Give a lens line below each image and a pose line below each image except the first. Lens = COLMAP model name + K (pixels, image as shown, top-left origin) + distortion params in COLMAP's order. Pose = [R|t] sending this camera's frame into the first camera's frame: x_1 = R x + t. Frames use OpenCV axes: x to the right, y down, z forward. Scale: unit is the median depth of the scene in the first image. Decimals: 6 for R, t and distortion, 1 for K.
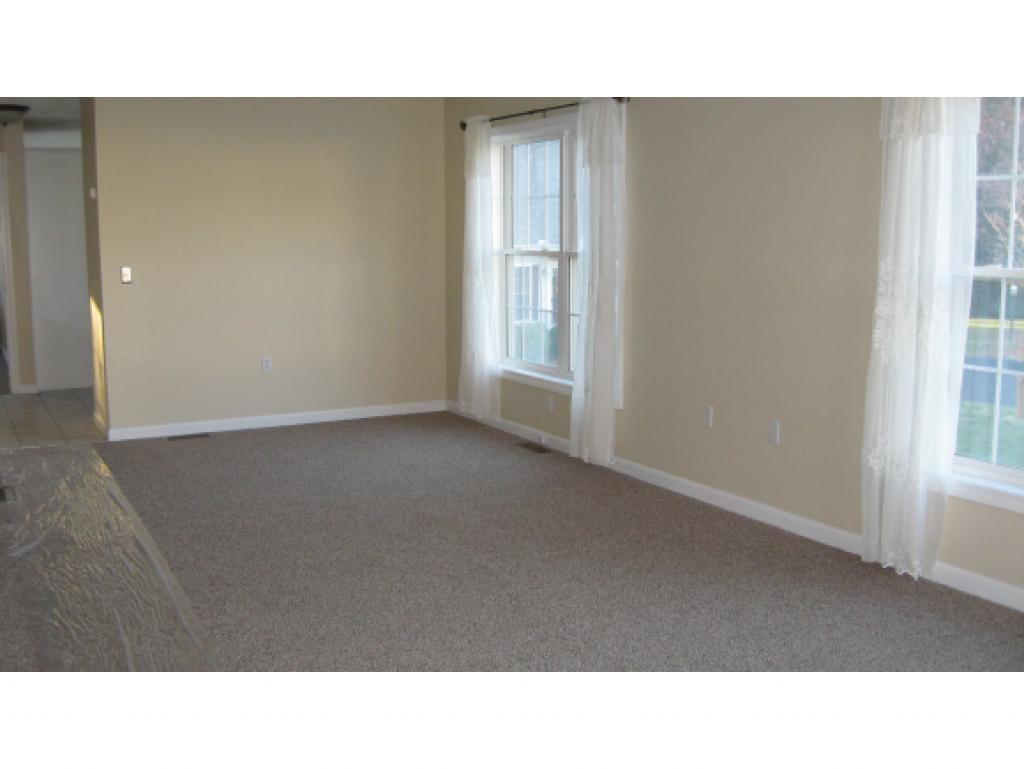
lens RADIAL K [[1105.6, 0, 512.0], [0, 1105.6, 384.5], [0, 0, 1]] dist [-0.001796, -0.002078]
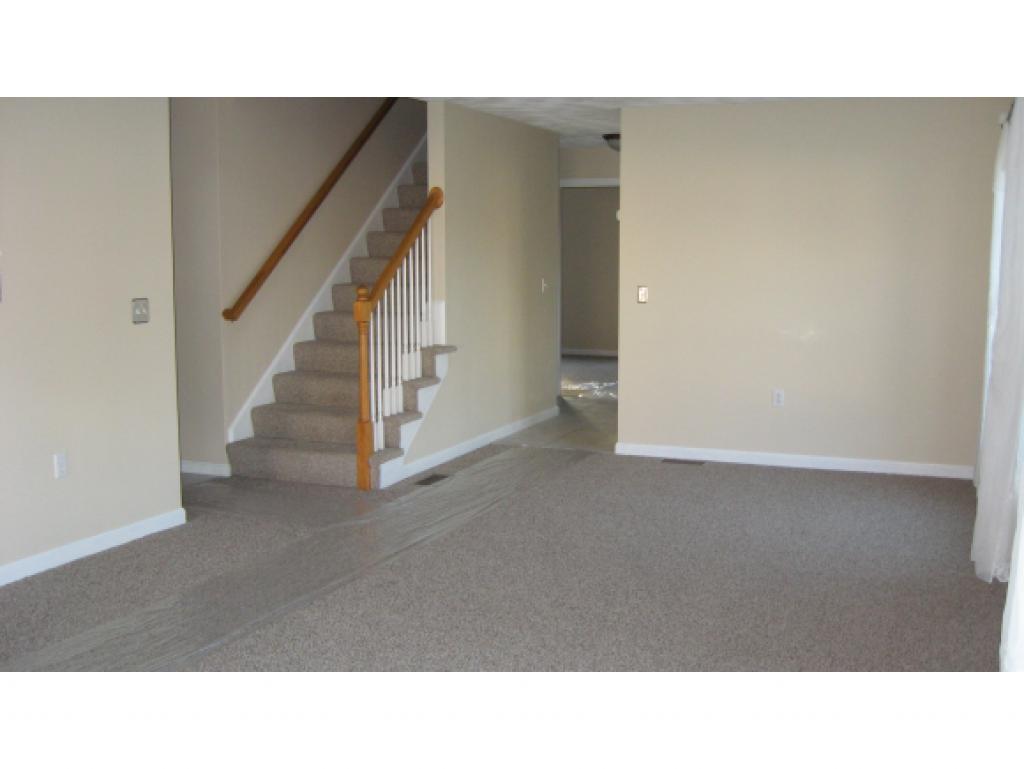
lens RADIAL K [[1108.1, 0, 512.0], [0, 1108.1, 384.5], [0, 0, 1]] dist [-0.114106, 0.005869]
pose [[0.631235, 0.104429, -0.768529, 0.358785], [-0.121199, 0.992002, 0.035248, -0.036950], [0.766064, 0.070895, 0.638843, 0.247838]]
